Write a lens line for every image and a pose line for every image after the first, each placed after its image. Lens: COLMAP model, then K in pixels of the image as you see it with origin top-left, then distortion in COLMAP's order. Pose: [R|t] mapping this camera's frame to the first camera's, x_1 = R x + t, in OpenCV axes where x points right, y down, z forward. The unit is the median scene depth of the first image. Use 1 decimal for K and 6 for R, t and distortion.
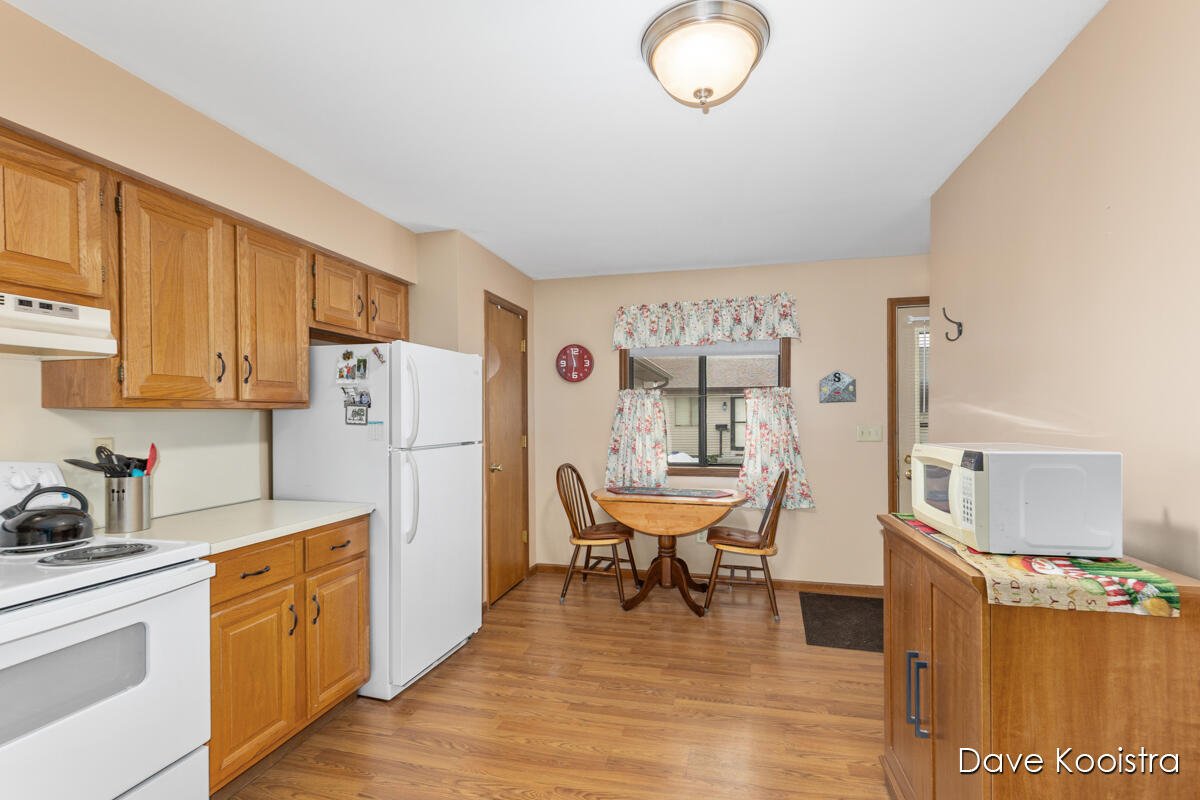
lens RADIAL K [[540.9, 0, 603.7], [0, 540.9, 415.2], [0, 0, 1]] dist [0.002479, -0.000275]
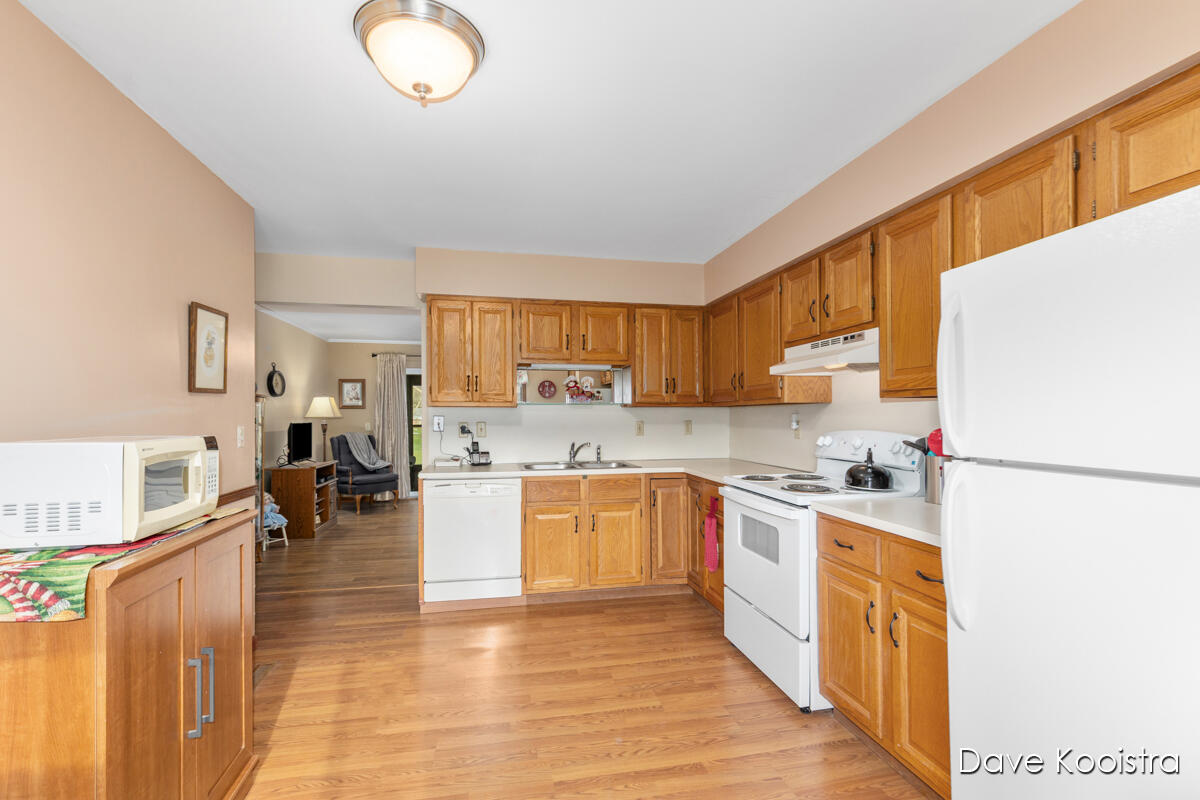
lens RADIAL K [[540.9, 0, 603.7], [0, 540.9, 415.2], [0, 0, 1]] dist [0.002479, -0.000275]
pose [[-0.898546, 0.007288, -0.438819, 0.132522], [0.007365, 0.999972, 0.001529, 0.008720], [0.438817, -0.001858, -0.898574, 0.829436]]
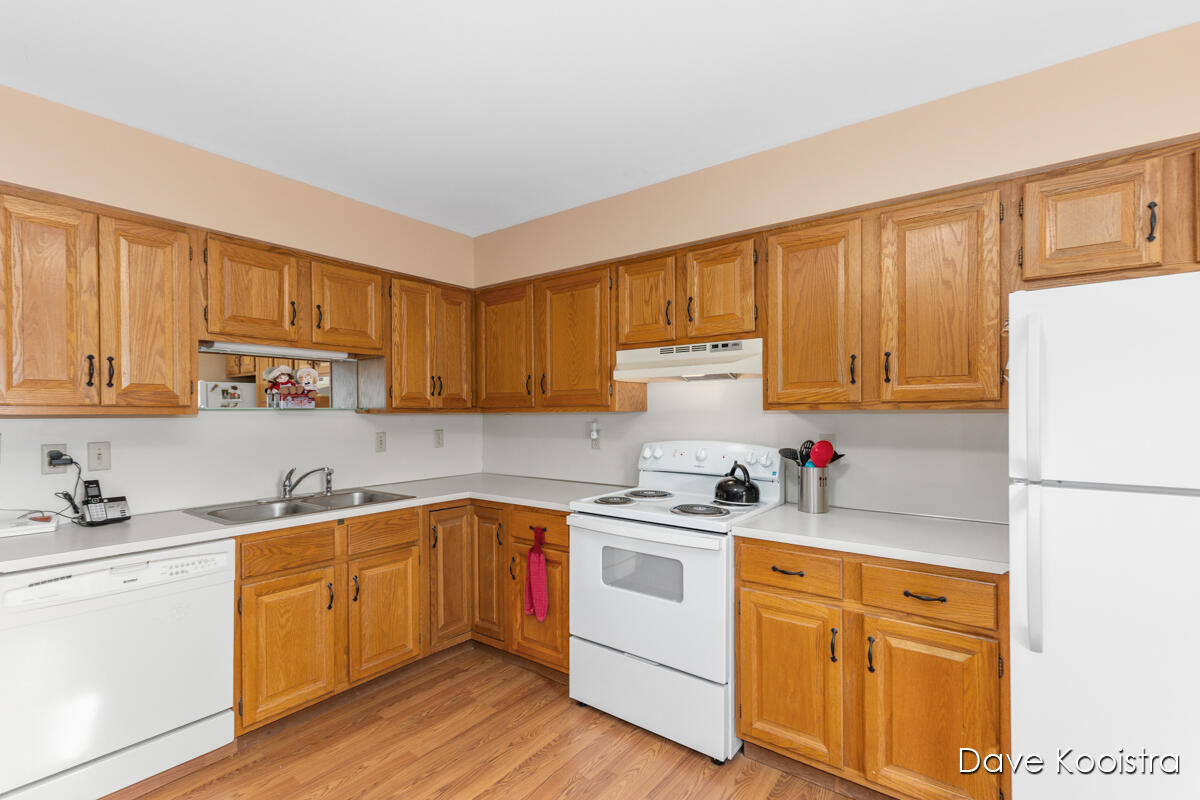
lens RADIAL K [[540.9, 0, 603.7], [0, 540.9, 415.2], [0, 0, 1]] dist [0.002479, -0.000275]
pose [[-0.388249, 0.012456, -0.921470, 0.201407], [0.006151, 0.999921, 0.010925, -0.009051], [0.921534, -0.001427, -0.388295, 0.500507]]
